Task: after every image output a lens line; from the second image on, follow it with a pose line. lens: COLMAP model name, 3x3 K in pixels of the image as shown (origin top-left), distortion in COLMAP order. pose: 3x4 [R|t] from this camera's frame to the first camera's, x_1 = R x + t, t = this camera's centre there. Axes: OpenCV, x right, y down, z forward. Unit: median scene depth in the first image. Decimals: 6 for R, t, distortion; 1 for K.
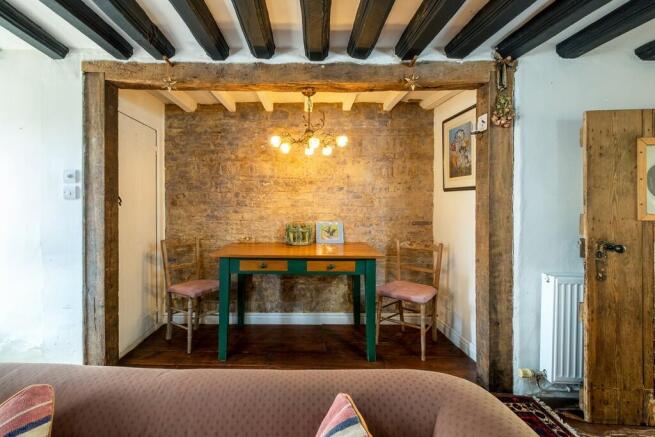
lens RADIAL K [[302.7, 0, 324.3], [0, 302.7, 208.8], [0, 0, 1]] dist [-0.000683, -0.000445]
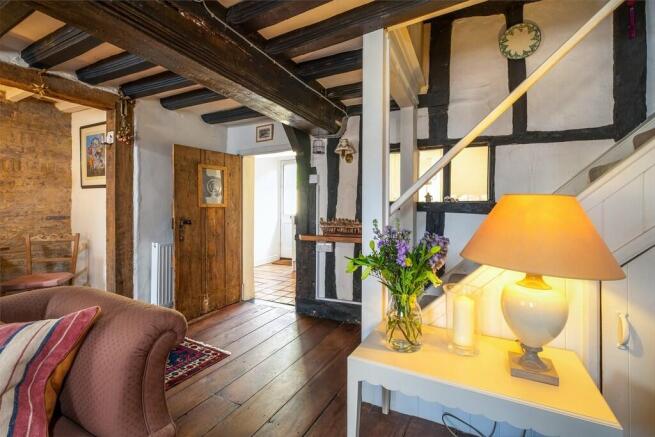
lens RADIAL K [[302.7, 0, 324.3], [0, 302.7, 208.8], [0, 0, 1]] dist [-0.000683, -0.000445]
pose [[0.538455, 0.003499, 0.842647, -0.102552], [0.016415, 0.999758, -0.014641, 0.072273], [-0.842495, 0.021716, 0.538267, -0.537518]]
